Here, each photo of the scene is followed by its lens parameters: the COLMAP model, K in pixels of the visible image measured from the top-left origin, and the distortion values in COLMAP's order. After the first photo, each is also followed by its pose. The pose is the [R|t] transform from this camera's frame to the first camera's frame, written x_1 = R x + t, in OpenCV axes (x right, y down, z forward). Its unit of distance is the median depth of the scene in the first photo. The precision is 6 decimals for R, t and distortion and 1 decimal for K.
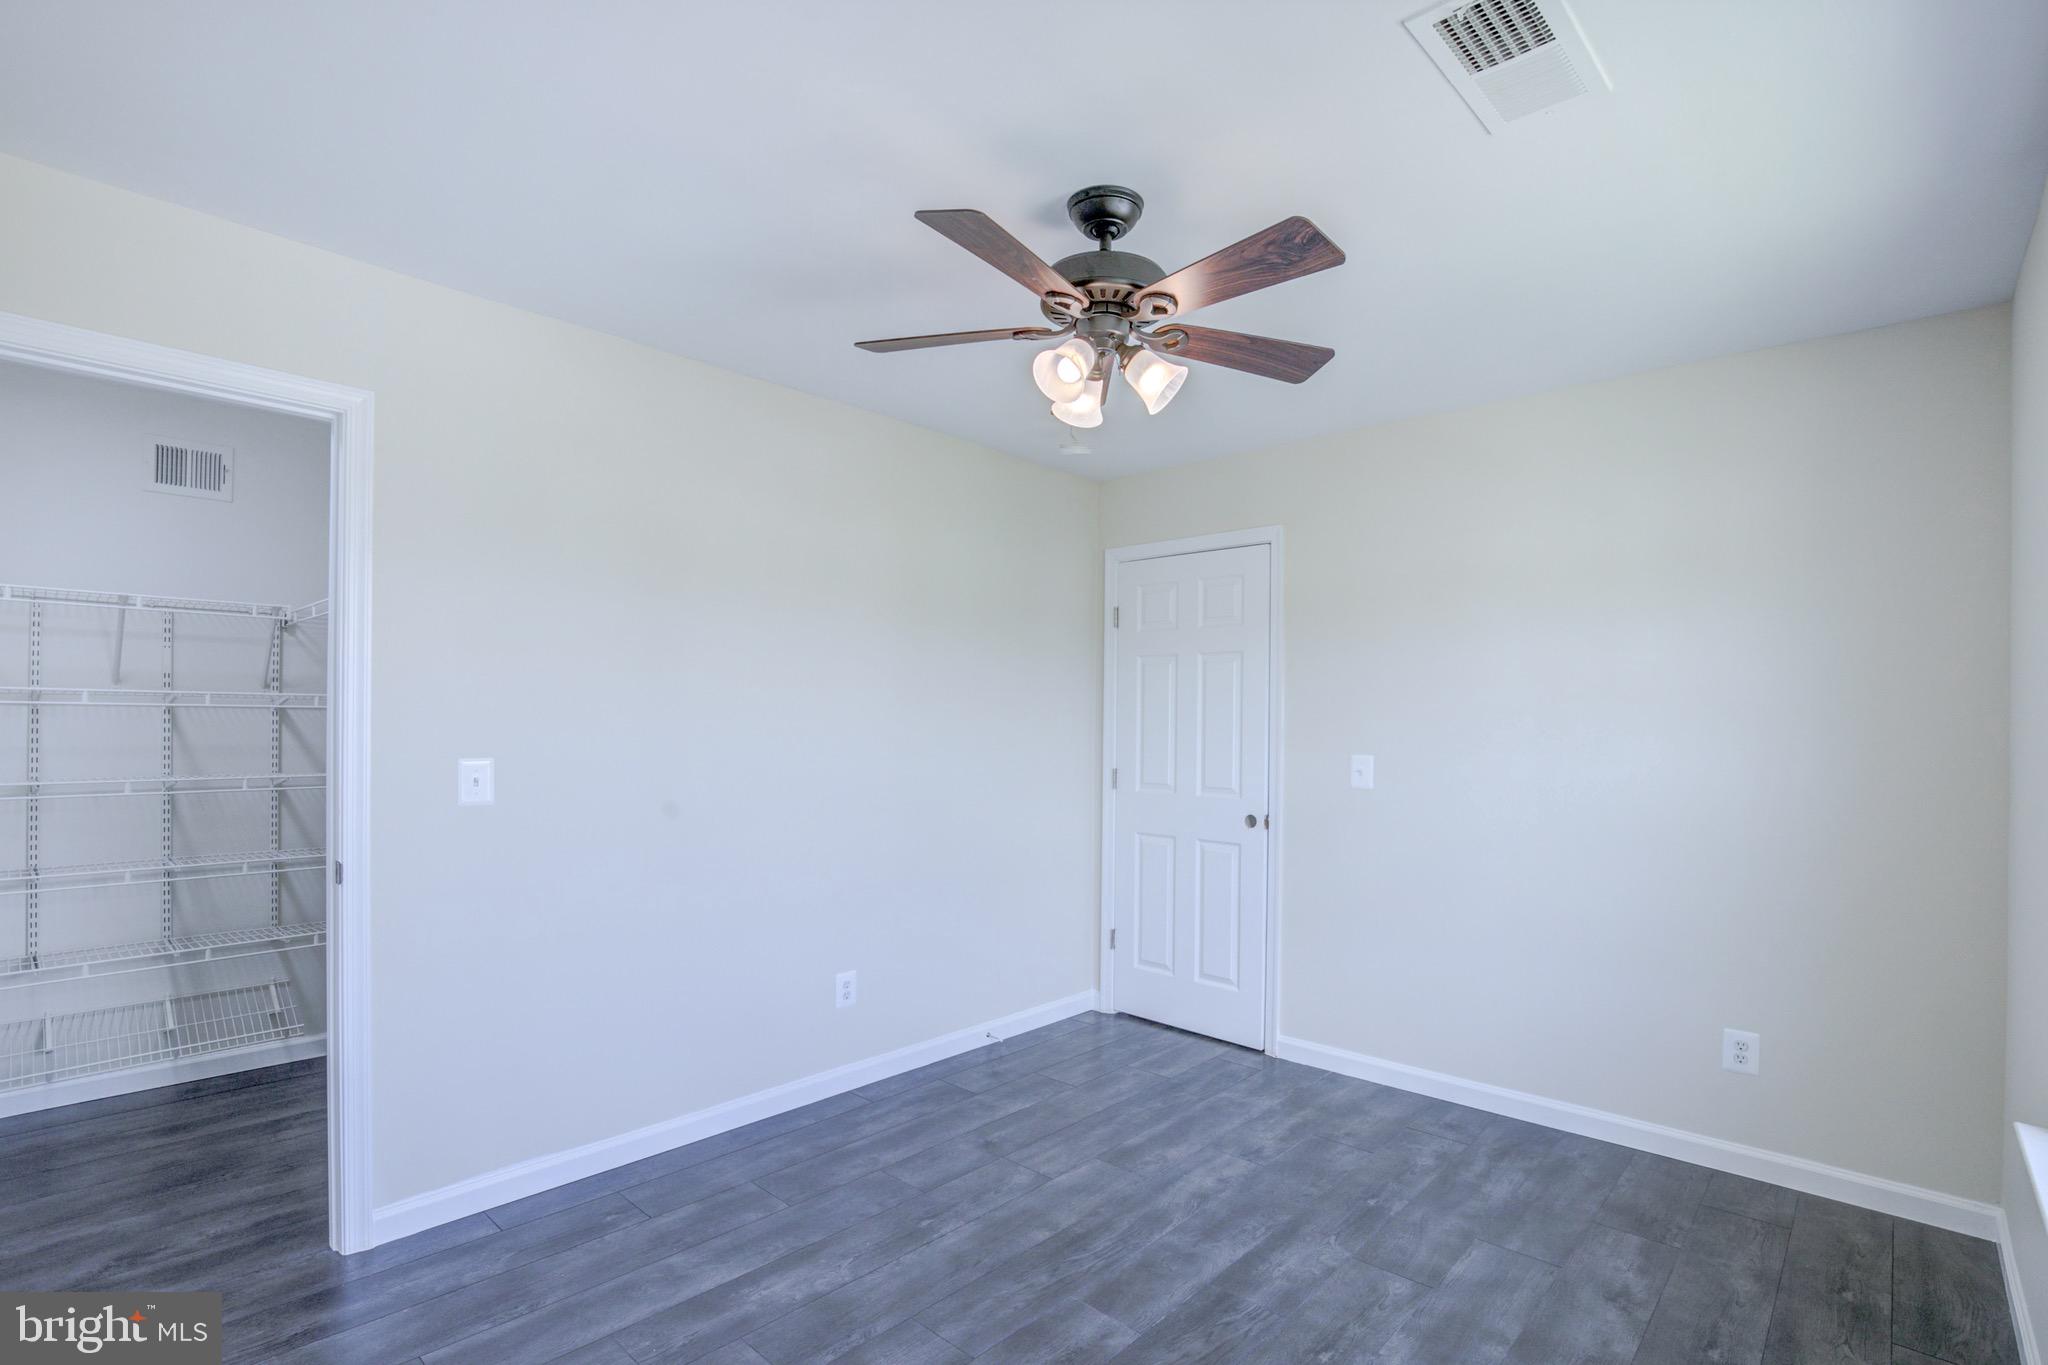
lens RADIAL K [[984.8, 0, 1019.0], [0, 984.8, 701.8], [0, 0, 1]] dist [-0.029189, 0.000085]
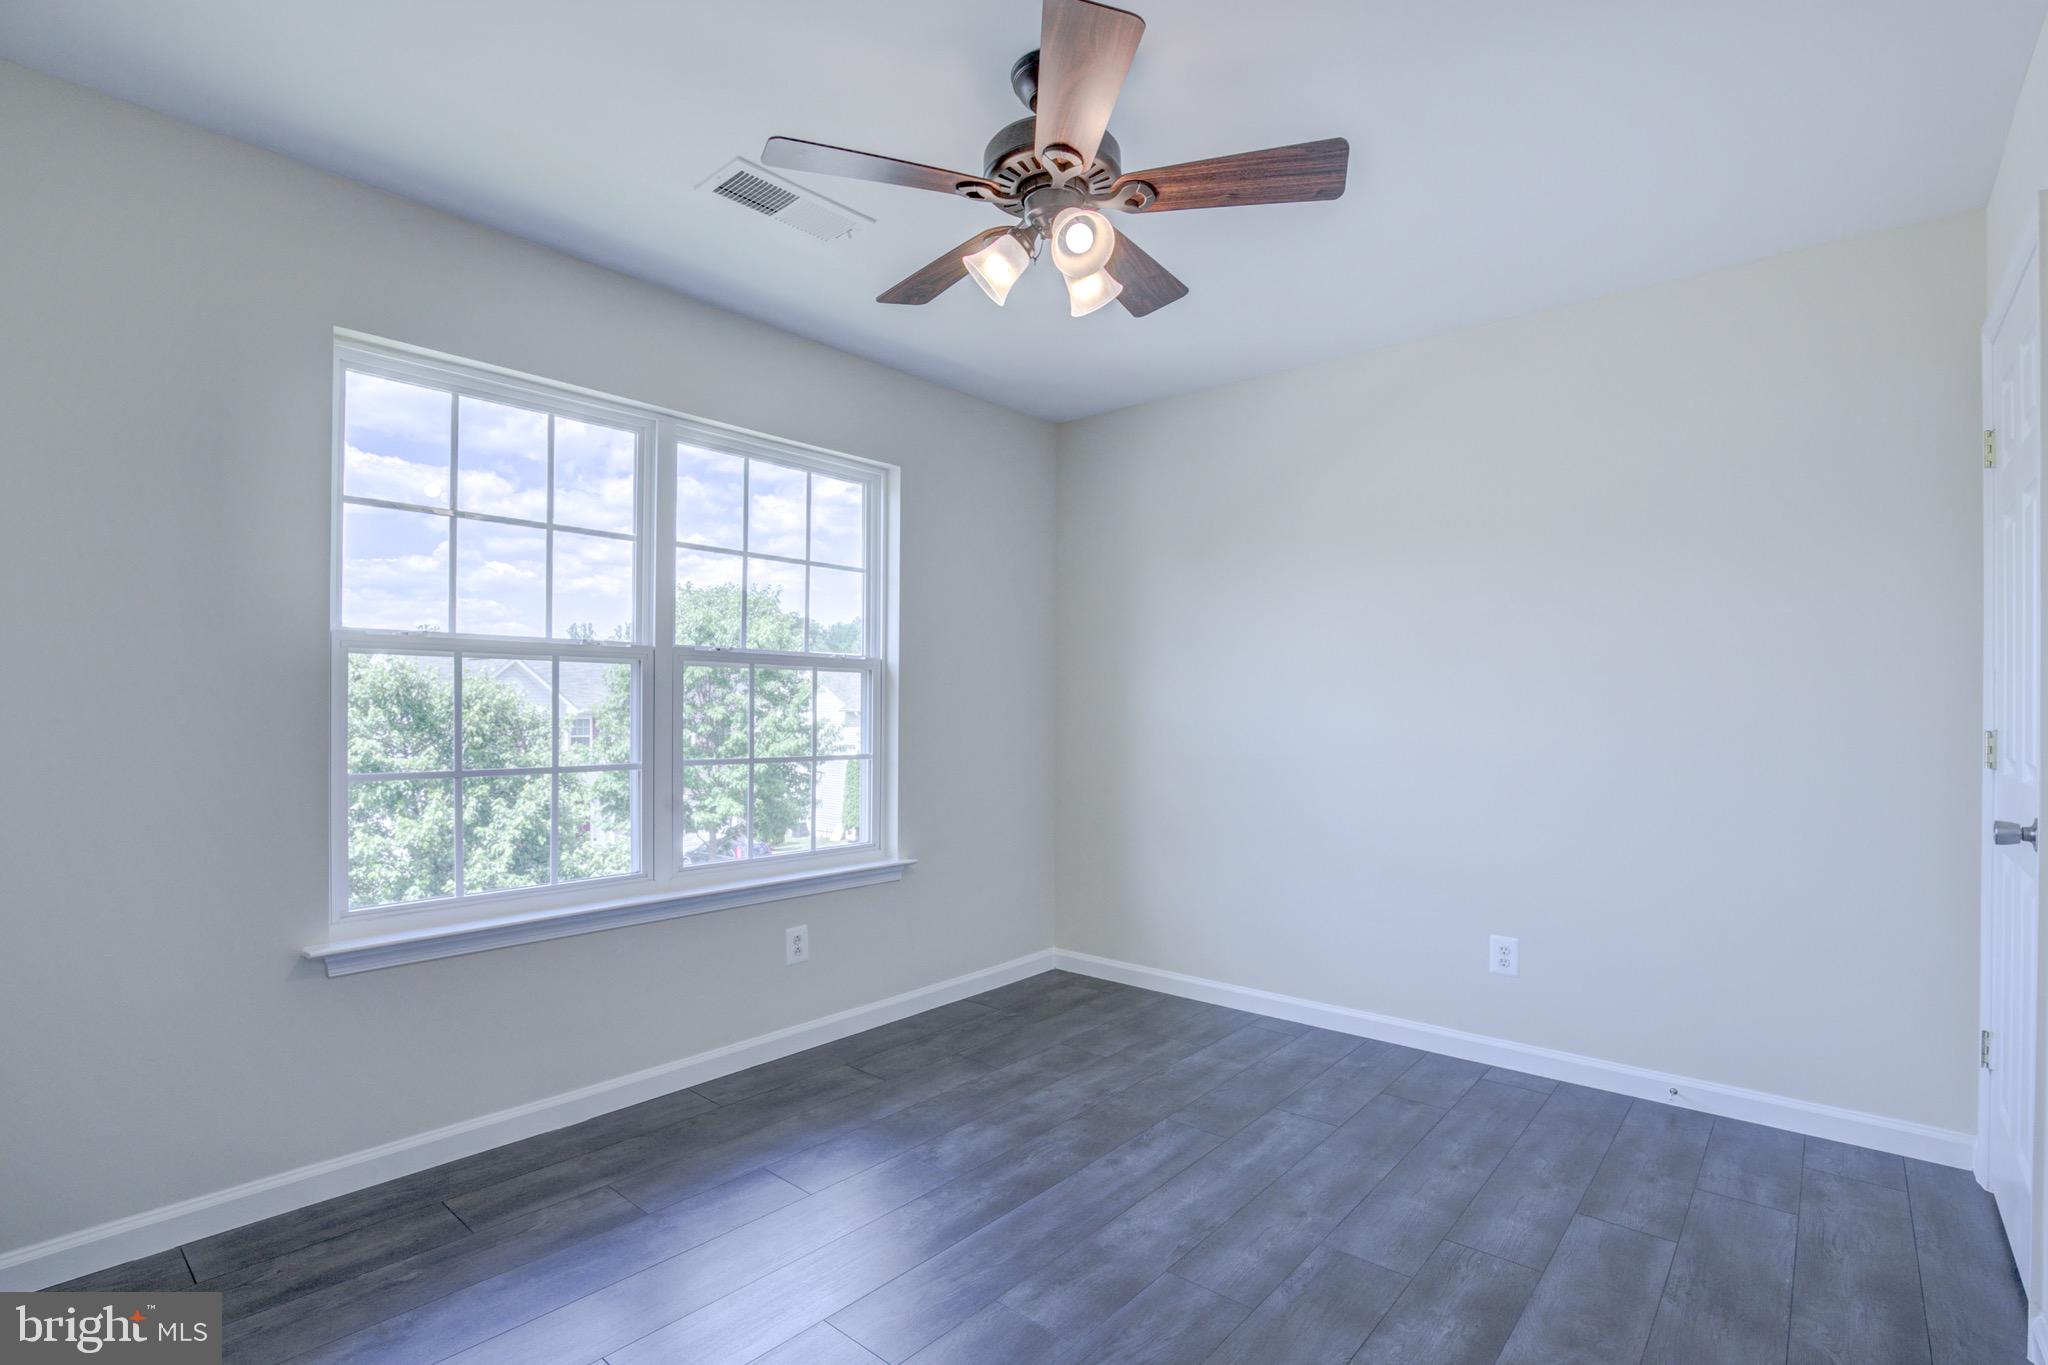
lens RADIAL K [[980.8, 0, 1018.6], [0, 980.8, 700.9], [0, 0, 1]] dist [-0.029552, 0.000151]
pose [[-0.999071, -0.012090, -0.041364, 0.153214], [-0.011773, 0.999900, -0.007892, 0.094640], [0.041455, -0.007398, -0.999113, 1.978080]]
